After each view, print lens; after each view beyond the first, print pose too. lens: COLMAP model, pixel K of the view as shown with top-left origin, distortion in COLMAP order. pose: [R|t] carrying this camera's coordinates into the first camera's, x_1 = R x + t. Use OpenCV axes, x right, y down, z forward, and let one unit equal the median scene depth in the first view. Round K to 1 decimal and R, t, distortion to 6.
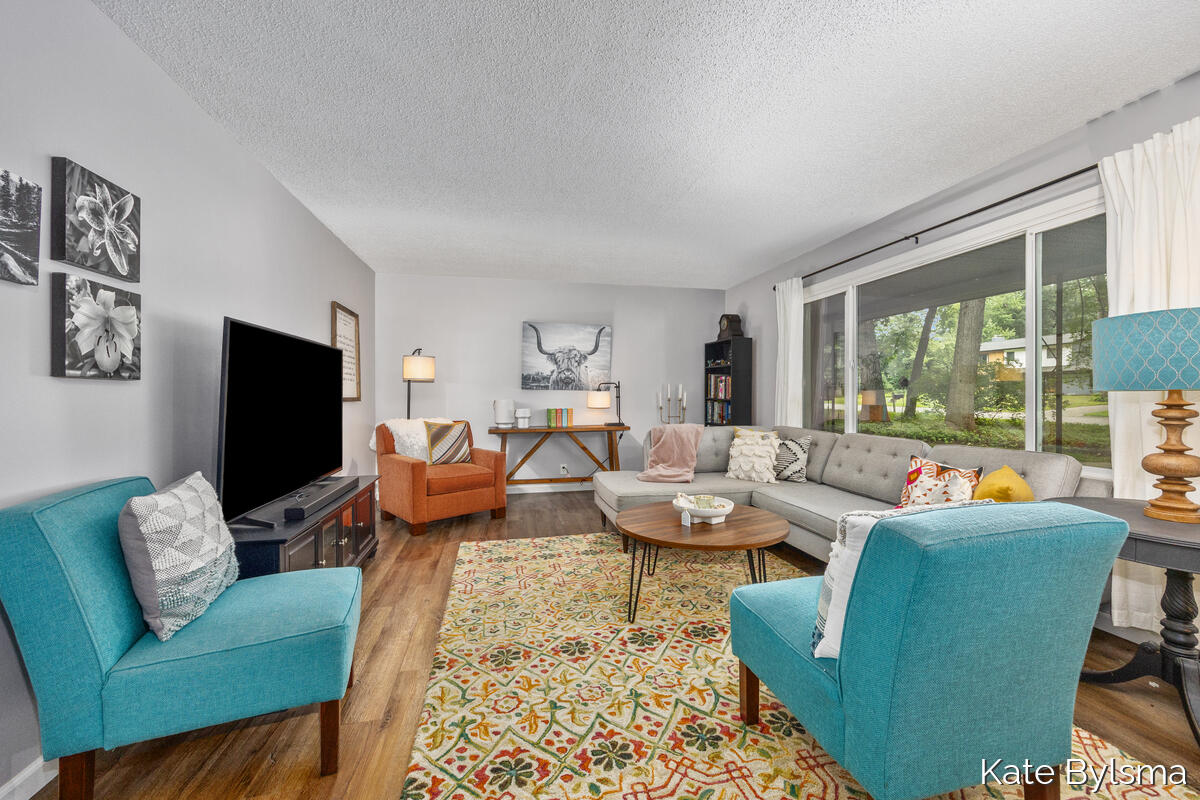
lens RADIAL K [[480.0, 0, 600.5], [0, 480.0, 394.5], [0, 0, 1]] dist [-0.001833, -0.000060]
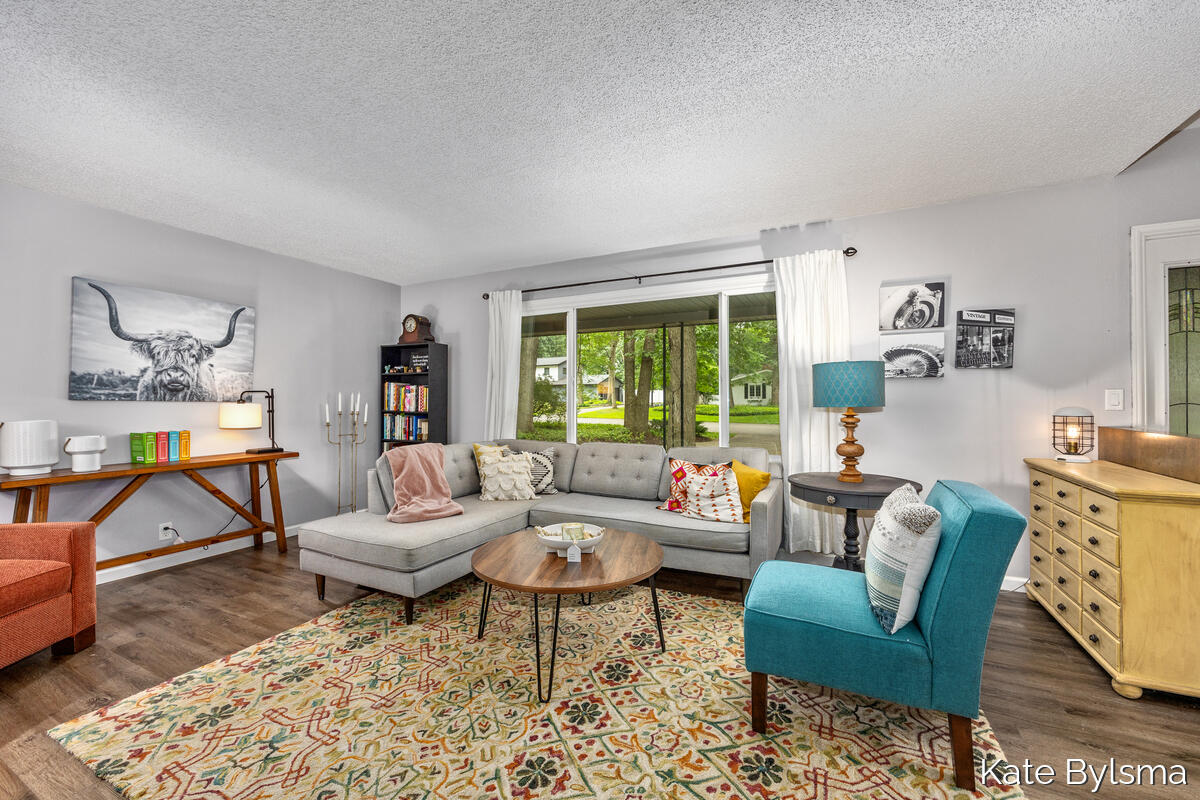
lens RADIAL K [[482.8, 0, 600.0], [0, 482.8, 400.0], [0, 0, 1]] dist [-0.002511, 0.000072]
pose [[0.615910, 0.002232, 0.787813, -0.328231], [0.000979, 0.999993, -0.003599, -0.012583], [-0.787816, 0.002988, 0.615904, 0.283727]]
